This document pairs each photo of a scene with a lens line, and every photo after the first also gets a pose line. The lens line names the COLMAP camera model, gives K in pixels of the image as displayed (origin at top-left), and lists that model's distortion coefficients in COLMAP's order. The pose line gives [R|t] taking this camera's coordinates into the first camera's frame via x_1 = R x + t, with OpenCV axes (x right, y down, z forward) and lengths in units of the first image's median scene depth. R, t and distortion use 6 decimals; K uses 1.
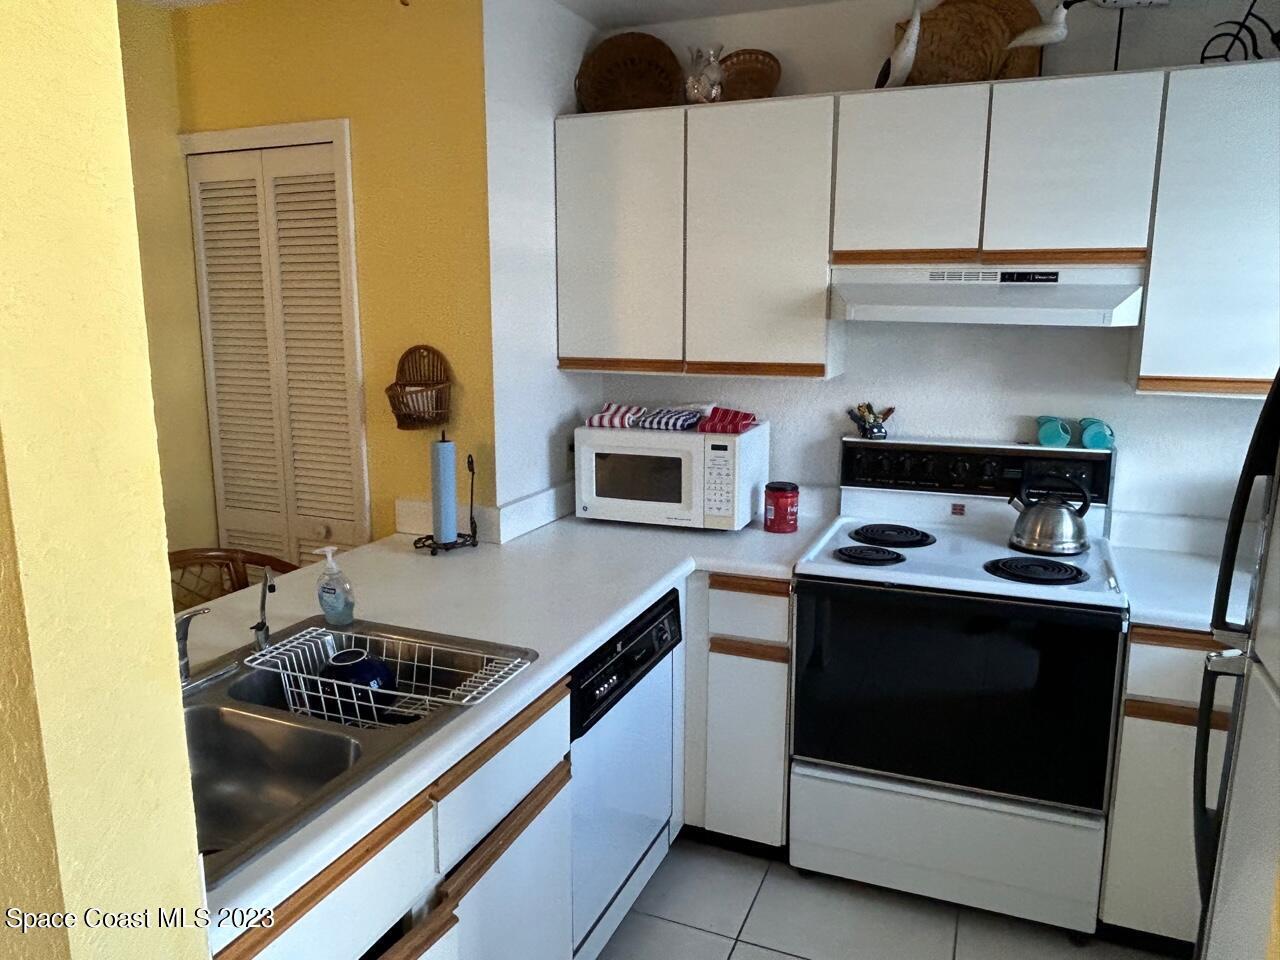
lens RADIAL K [[910.2, 0, 641.6], [0, 910.2, 477.9], [0, 0, 1]] dist [-0.001838, -0.011850]
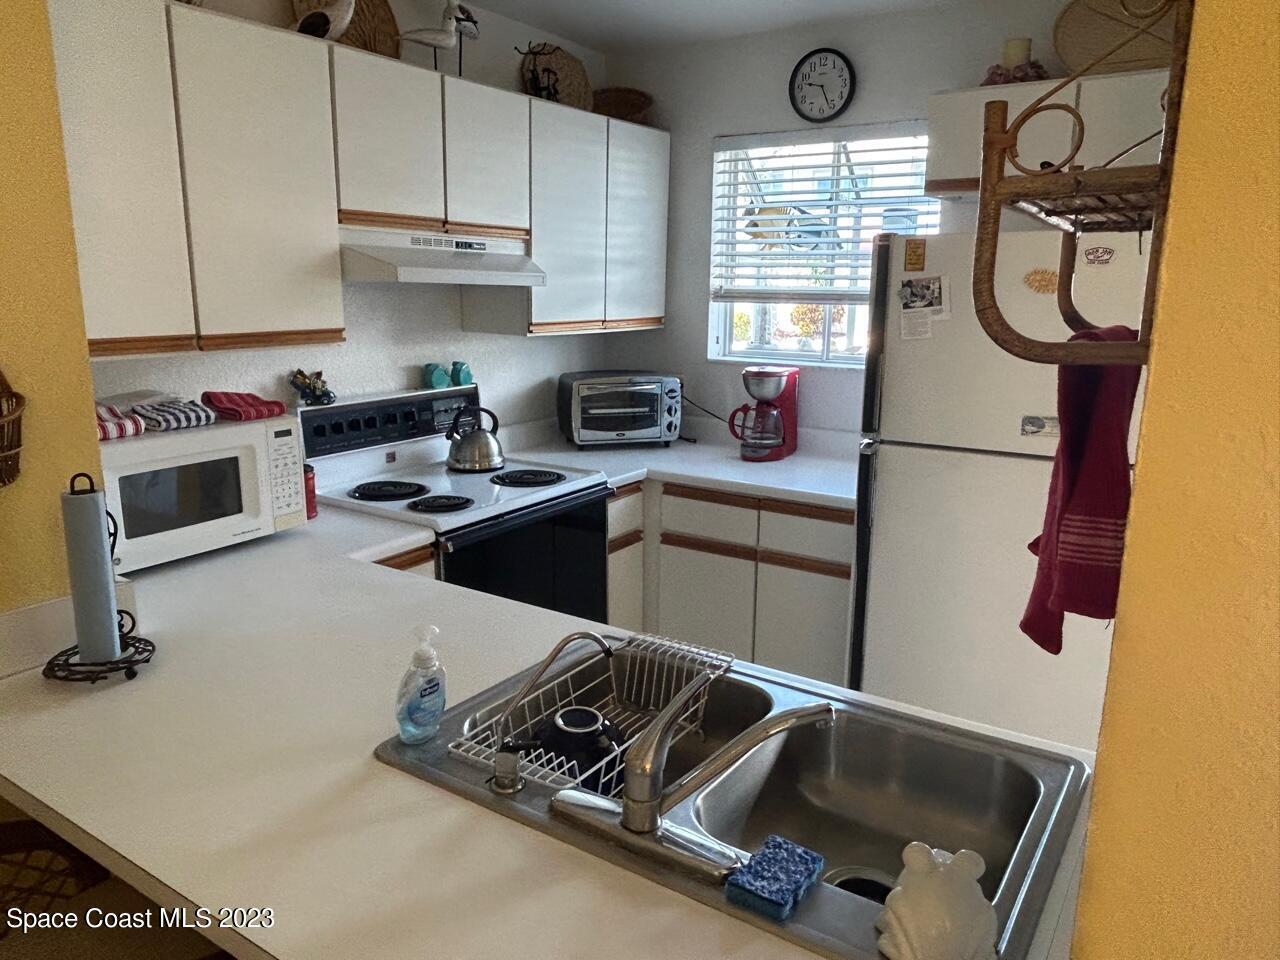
lens RADIAL K [[910.2, 0, 643.2], [0, 910.2, 482.2], [0, 0, 1]] dist [-0.001838, -0.011850]
pose [[0.182794, -0.212145, 0.959990, -0.675465], [0.168363, 0.968772, 0.182027, -0.086886], [-0.968628, 0.128353, 0.212803, 0.497842]]
